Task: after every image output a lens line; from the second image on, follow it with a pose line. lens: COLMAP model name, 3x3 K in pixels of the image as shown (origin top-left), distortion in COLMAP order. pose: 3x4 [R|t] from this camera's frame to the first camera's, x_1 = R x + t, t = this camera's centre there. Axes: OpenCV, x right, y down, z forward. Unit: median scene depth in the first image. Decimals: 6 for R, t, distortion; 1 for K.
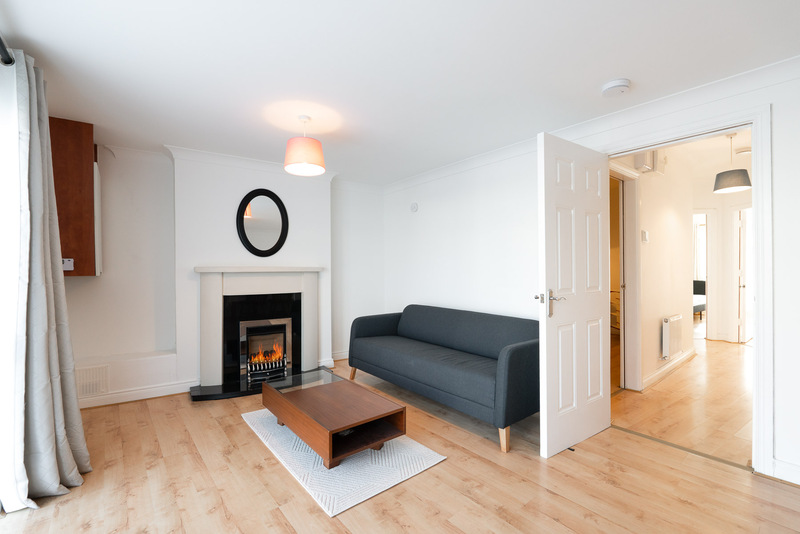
lens RADIAL K [[350.0, 0, 398.2], [0, 350.0, 268.4], [0, 0, 1]] dist [-0.004502, -0.001080]
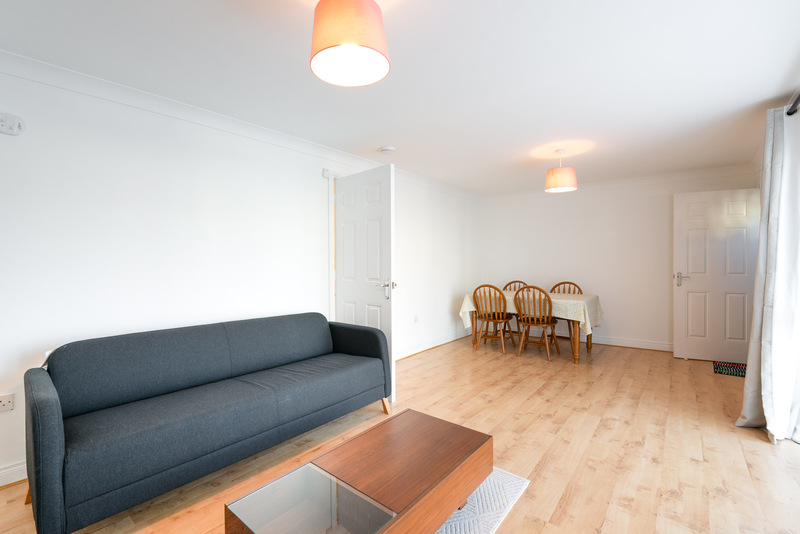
lens RADIAL K [[350.0, 0, 398.2], [0, 350.0, 268.4], [0, 0, 1]] dist [-0.004502, -0.001080]
pose [[-0.191935, -0.006978, 0.981383, -0.629494], [0.005303, 0.999953, 0.008147, 0.006376], [-0.981393, 0.006768, -0.191889, 0.845584]]
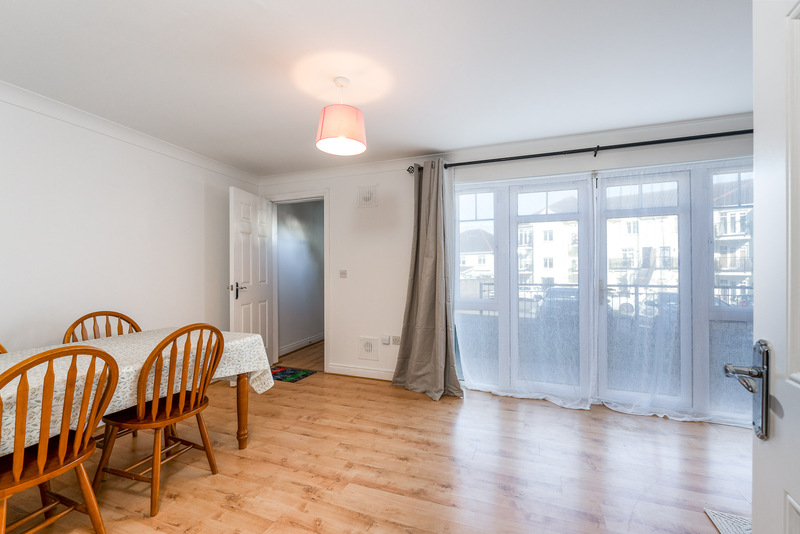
lens RADIAL K [[350.0, 0, 398.2], [0, 350.0, 268.4], [0, 0, 1]] dist [-0.004502, -0.001080]
pose [[-0.875212, 0.011225, -0.483609, 0.565556], [0.010560, 0.999936, 0.004097, -0.006583], [0.483624, -0.001521, -0.875275, 0.759644]]
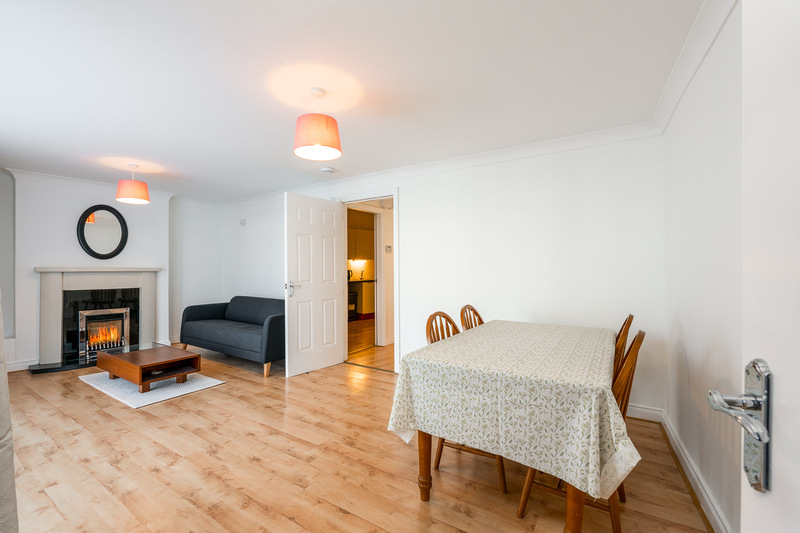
lens RADIAL K [[350.0, 0, 398.2], [0, 350.0, 267.9], [0, 0, 1]] dist [-0.004502, -0.001080]
pose [[0.955465, 0.004561, 0.295069, 0.290770], [-0.003560, 0.999986, -0.003927, -0.001230], [-0.295083, 0.002701, 0.955468, -0.569787]]
